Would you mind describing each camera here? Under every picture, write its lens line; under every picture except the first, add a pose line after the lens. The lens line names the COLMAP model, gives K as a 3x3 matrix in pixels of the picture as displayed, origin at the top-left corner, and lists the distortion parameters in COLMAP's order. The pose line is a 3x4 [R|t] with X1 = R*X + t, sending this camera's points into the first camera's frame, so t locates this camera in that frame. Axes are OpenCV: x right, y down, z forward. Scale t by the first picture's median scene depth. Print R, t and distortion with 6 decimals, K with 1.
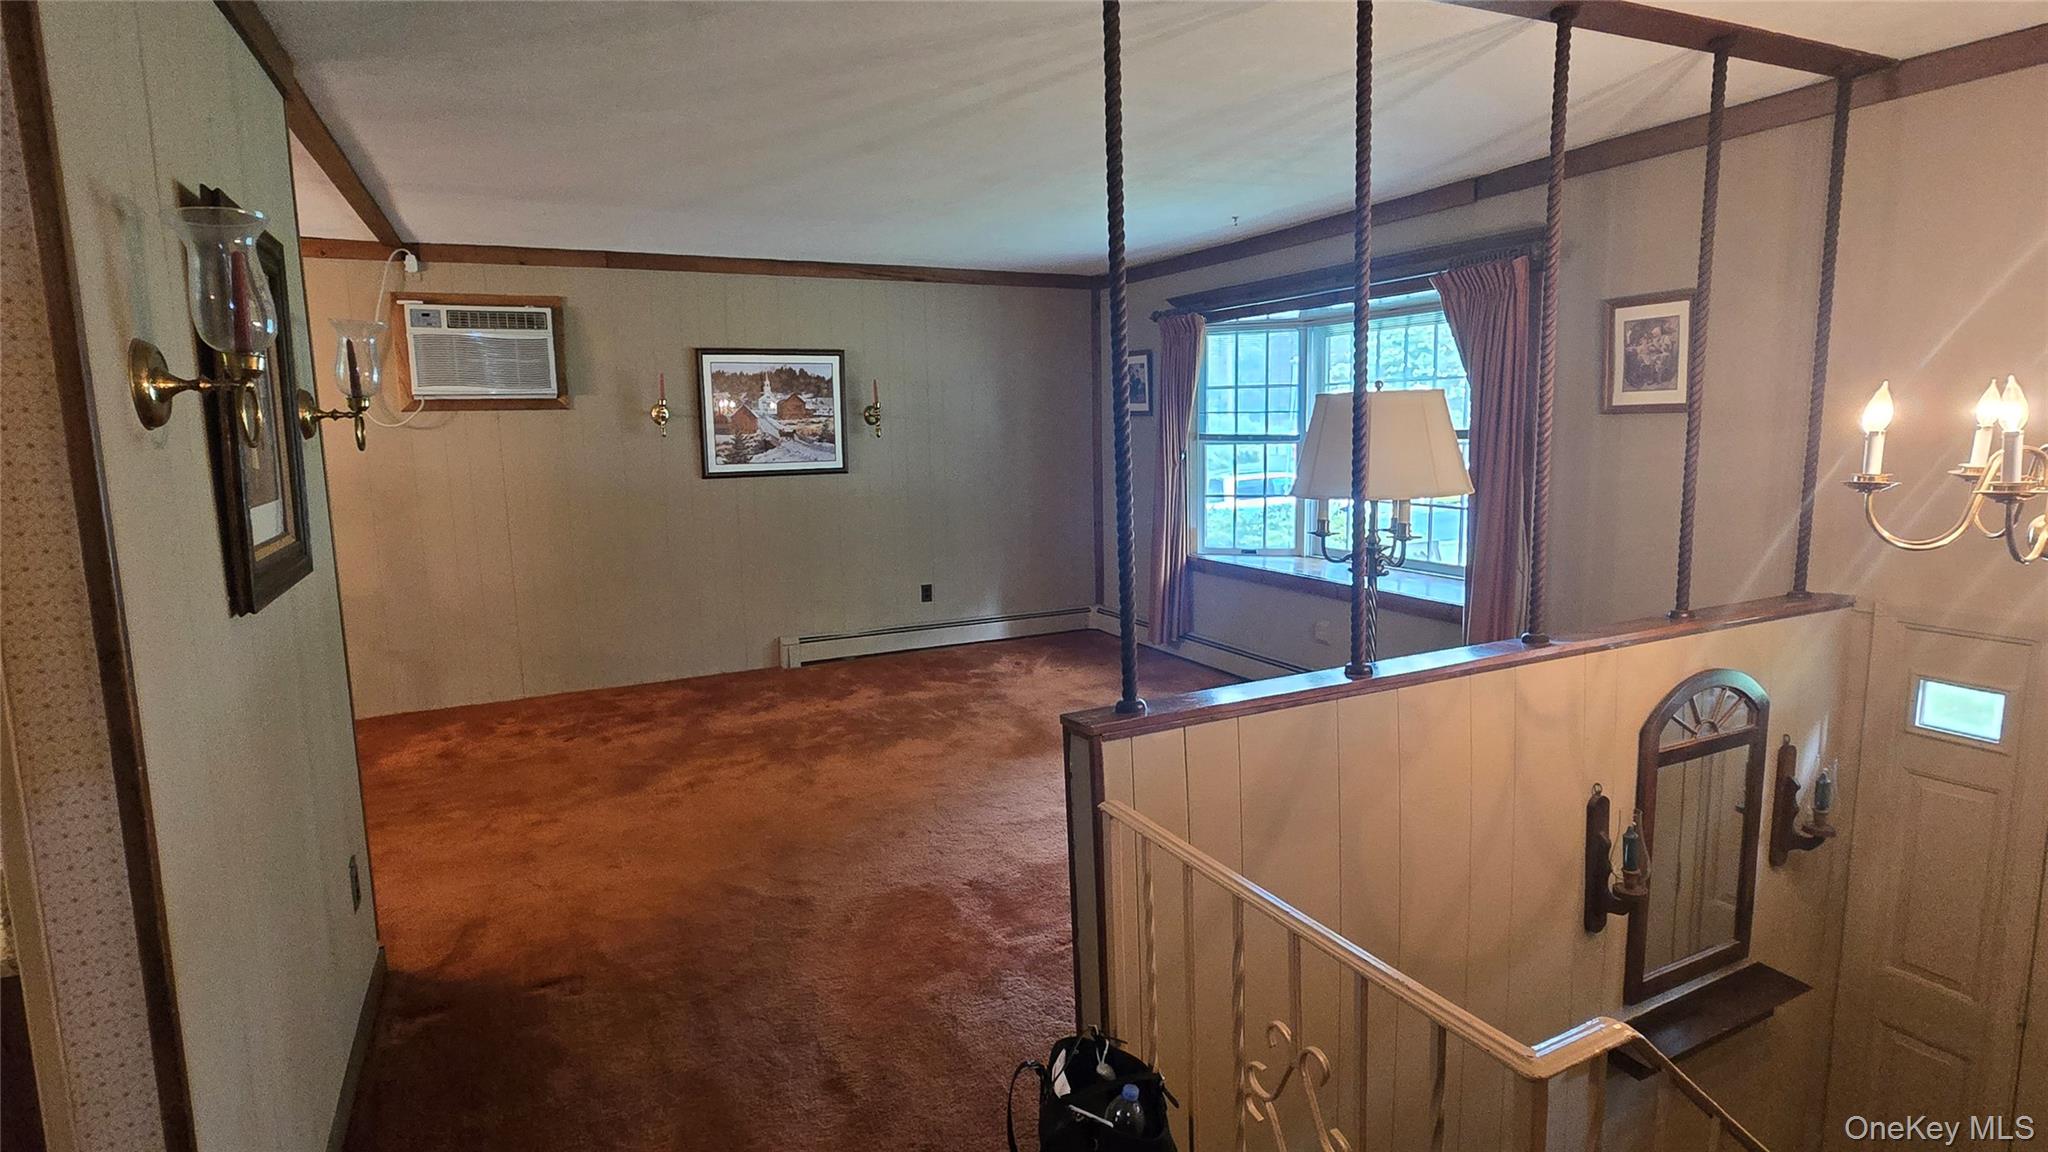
lens RADIAL K [[1048.3, 0, 1021.5], [0, 1048.3, 570.4], [0, 0, 1]] dist [-0.001046, 0.006624]
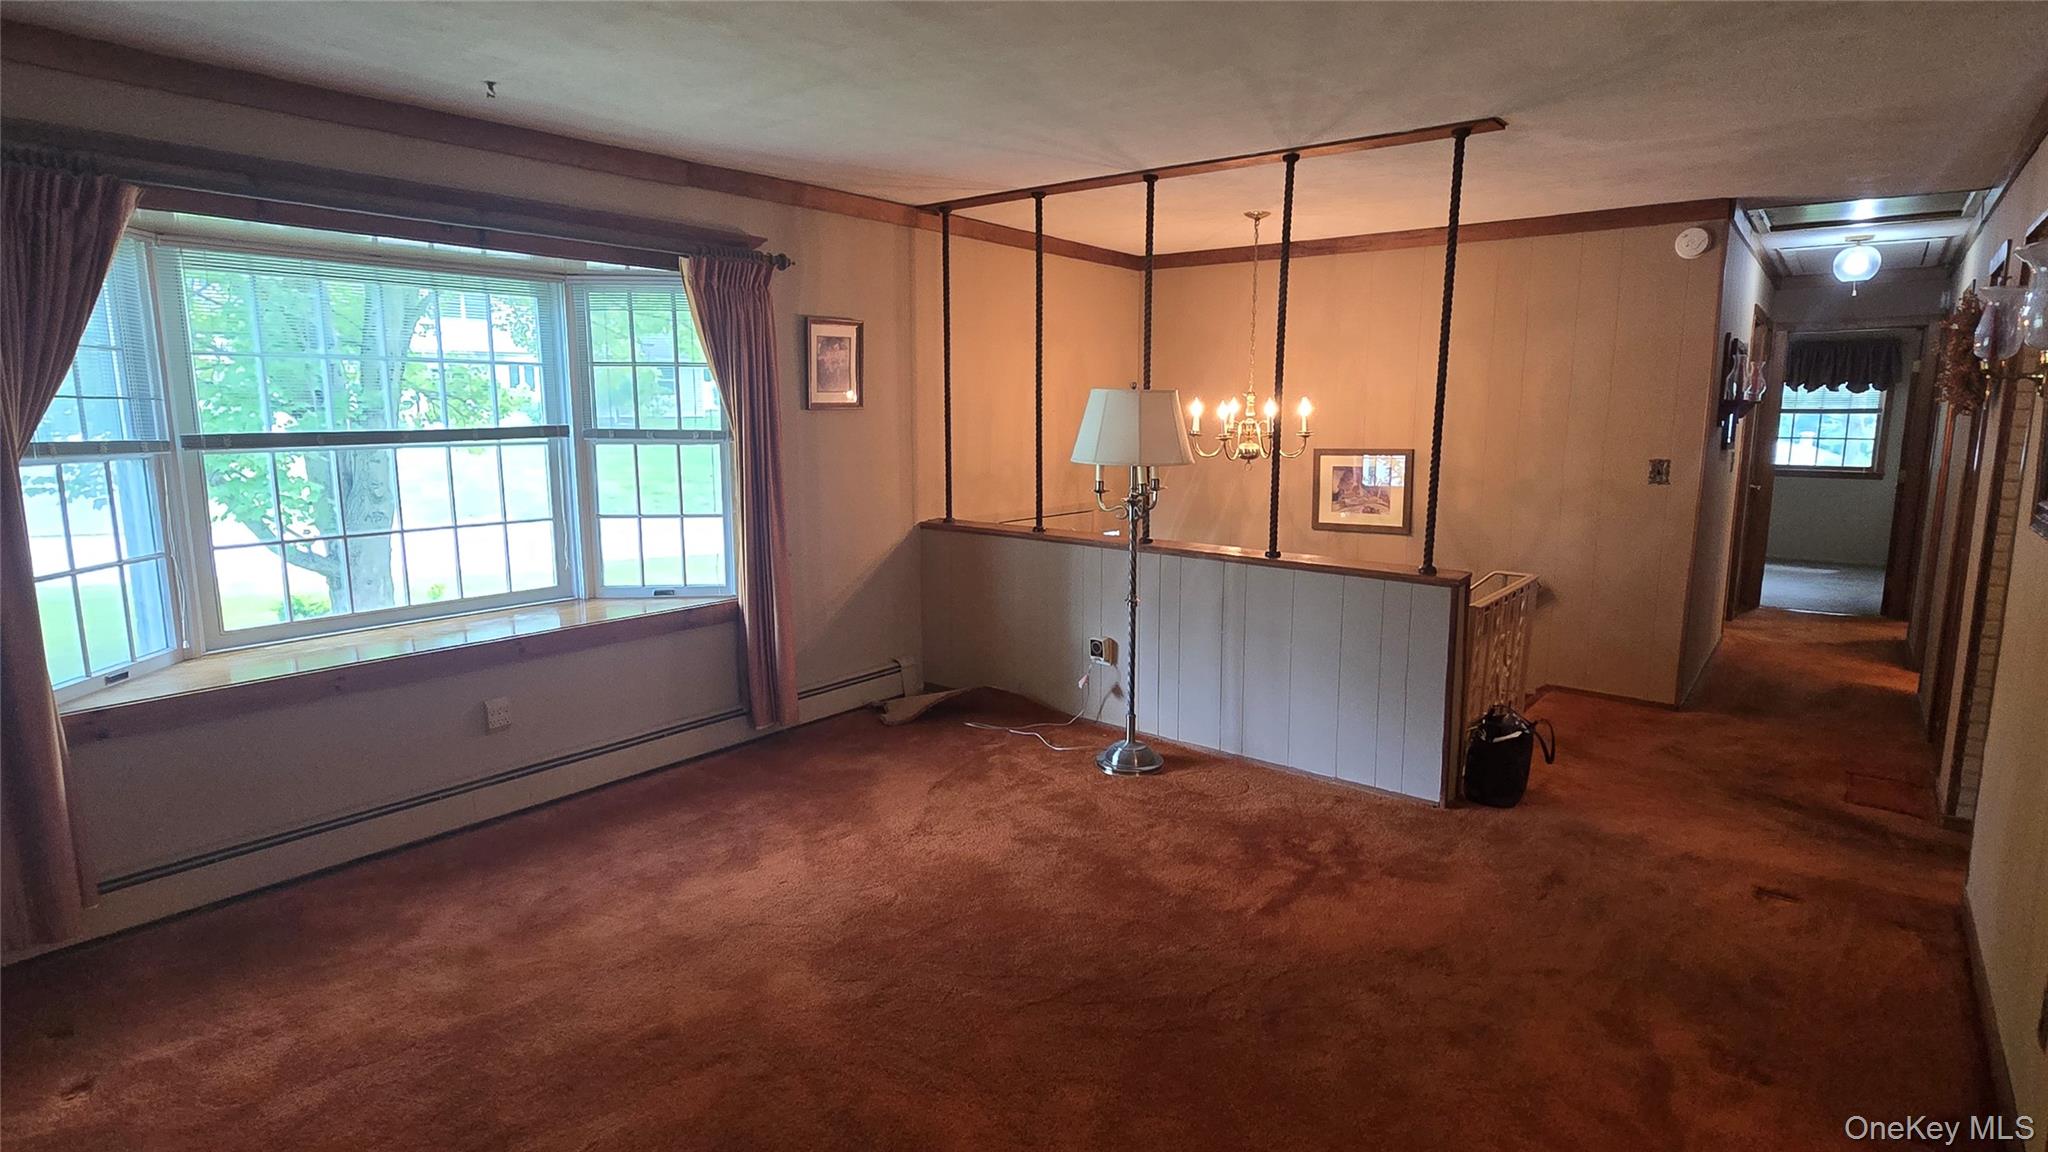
lens RADIAL K [[1048.3, 0, 1034.0], [0, 1048.3, 566.5], [0, 0, 1]] dist [-0.001046, 0.006624]
pose [[-0.433525, -0.114825, 0.893796, -0.573138], [0.138571, 0.971557, 0.192027, -0.146210], [-0.890424, 0.207103, -0.405283, 1.120652]]
